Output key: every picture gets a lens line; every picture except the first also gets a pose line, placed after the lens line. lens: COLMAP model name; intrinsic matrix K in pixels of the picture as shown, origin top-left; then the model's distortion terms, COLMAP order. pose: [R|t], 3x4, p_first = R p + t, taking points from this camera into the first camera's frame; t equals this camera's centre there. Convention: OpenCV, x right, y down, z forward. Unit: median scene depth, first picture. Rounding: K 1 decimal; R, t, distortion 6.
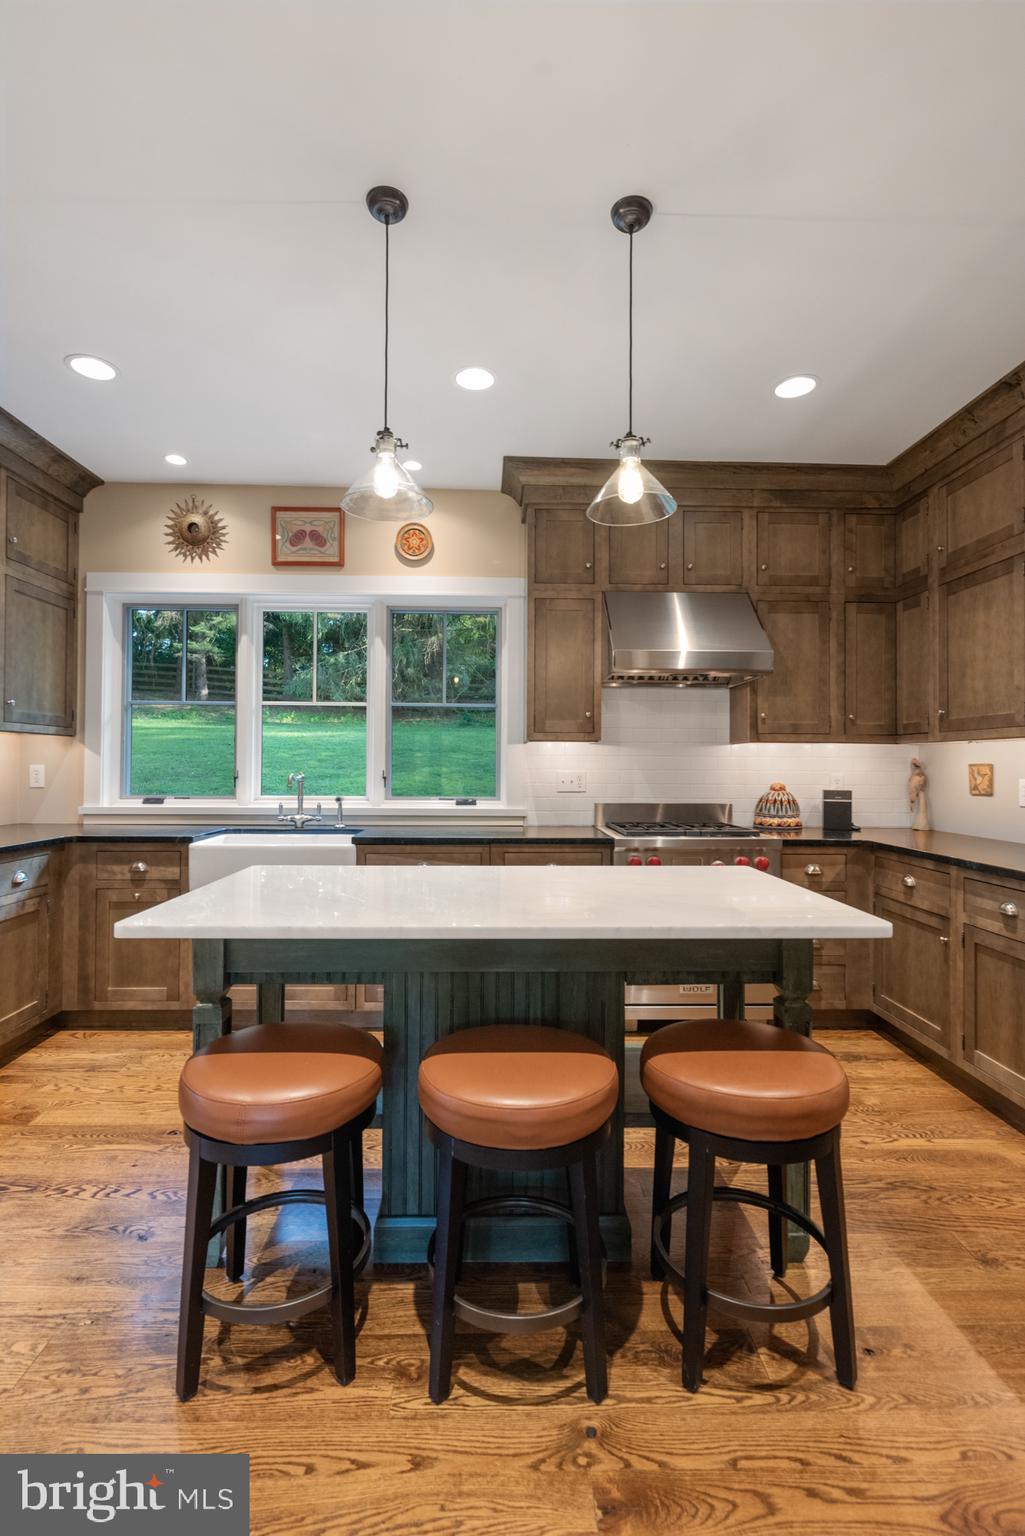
lens RADIAL K [[715.6, 0, 508.4], [0, 715.6, 762.1], [0, 0, 1]] dist [0.004014, -0.000171]
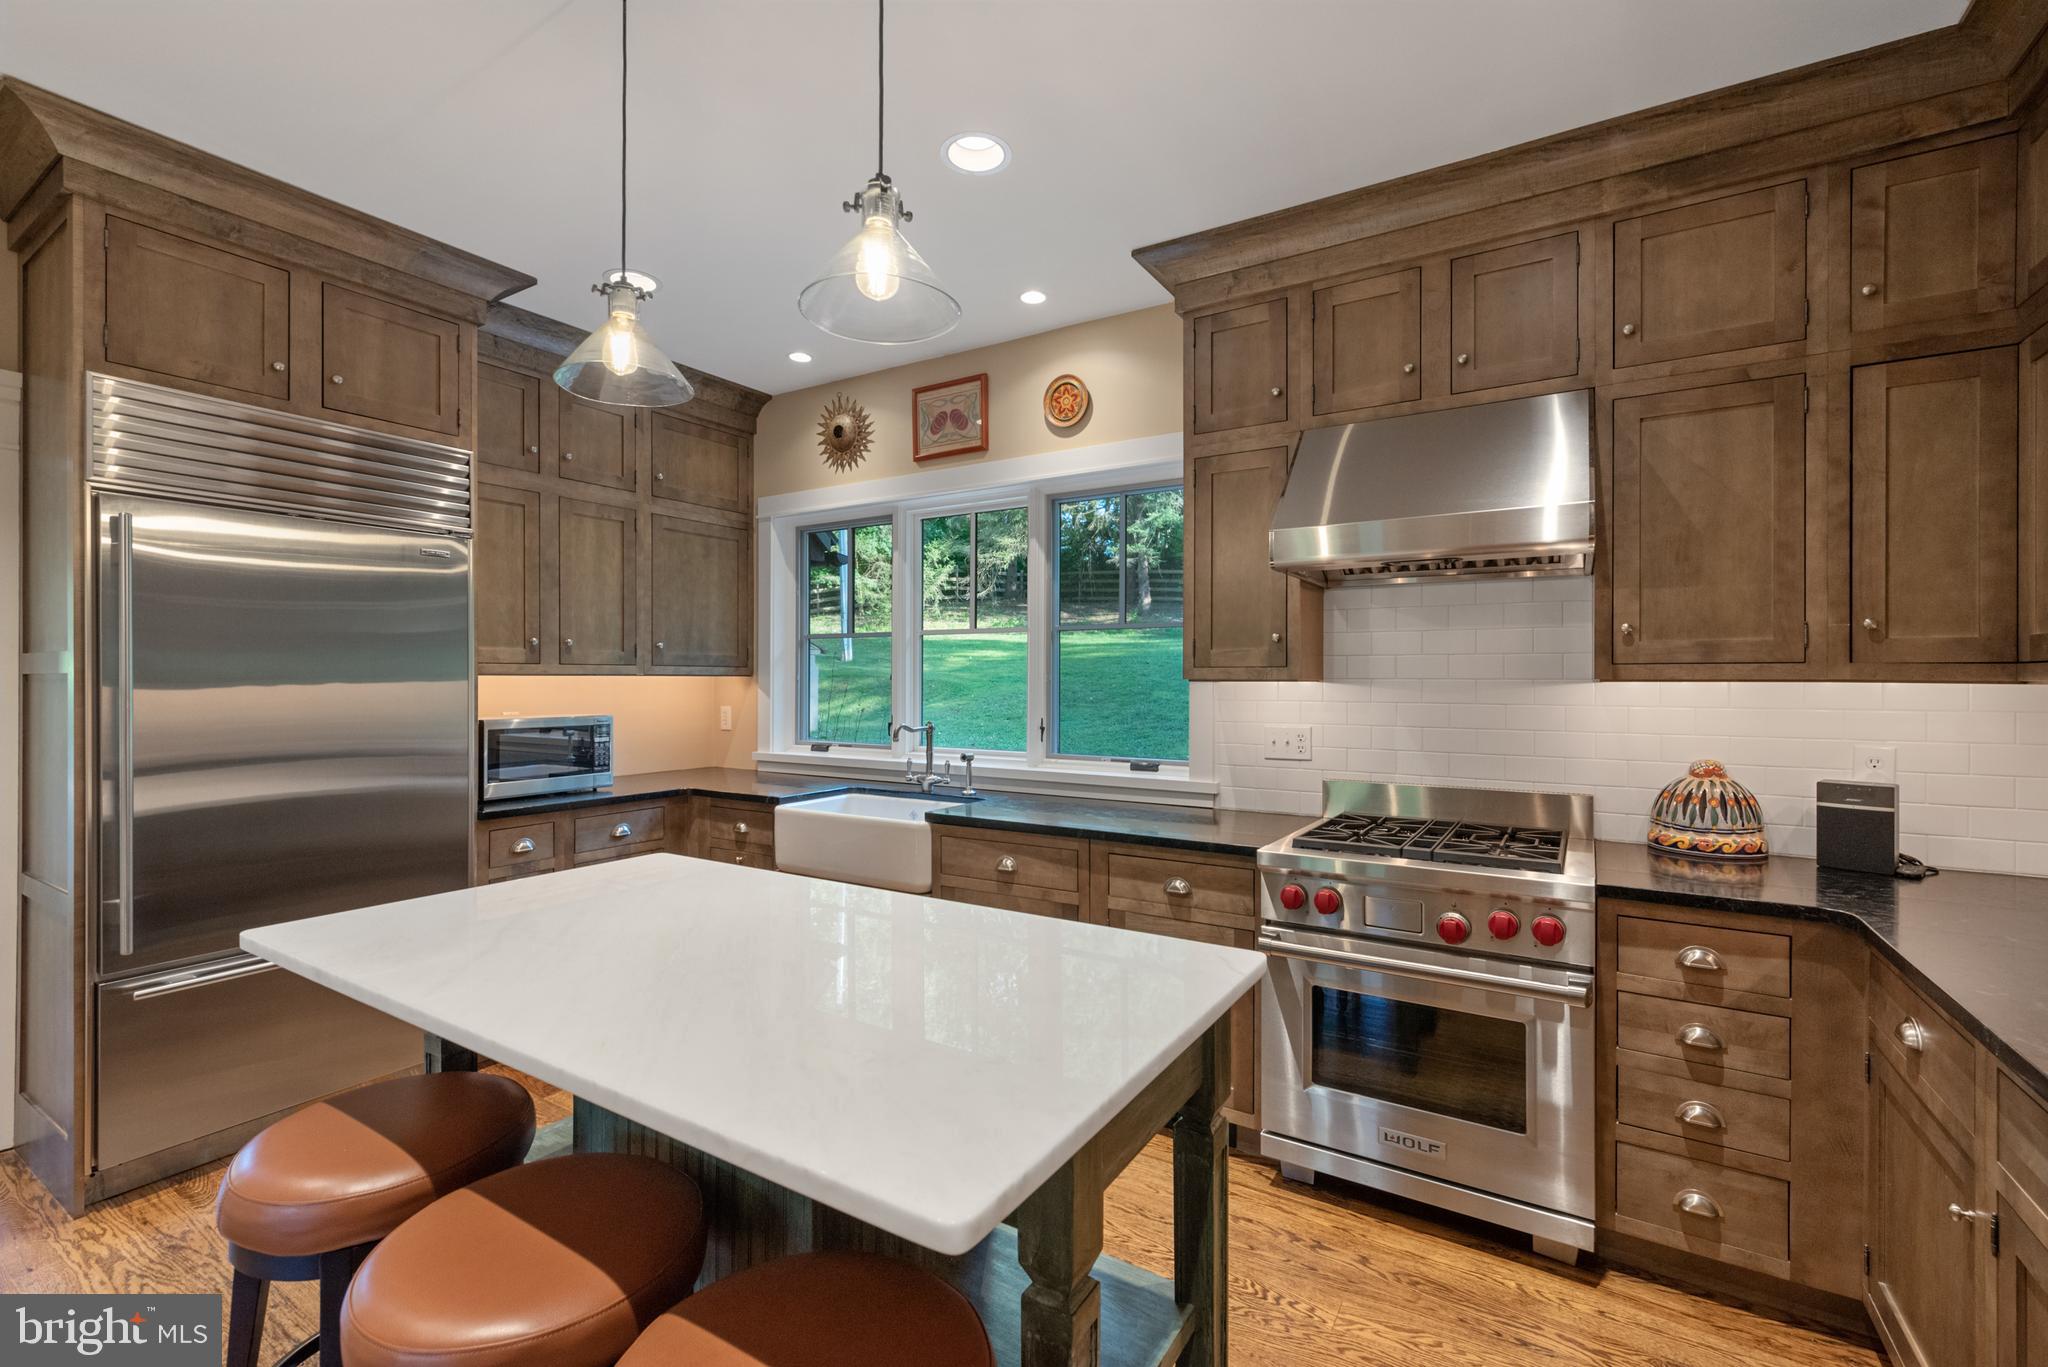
lens RADIAL K [[885.6, 0, 1021.0], [0, 885.6, 684.3], [0, 0, 1]] dist [0.004975, -0.000004]
pose [[0.835421, -0.002511, -0.549604, 0.338579], [0.006151, 0.999970, 0.004781, -0.030651], [0.549576, -0.007374, 0.835411, 0.246101]]
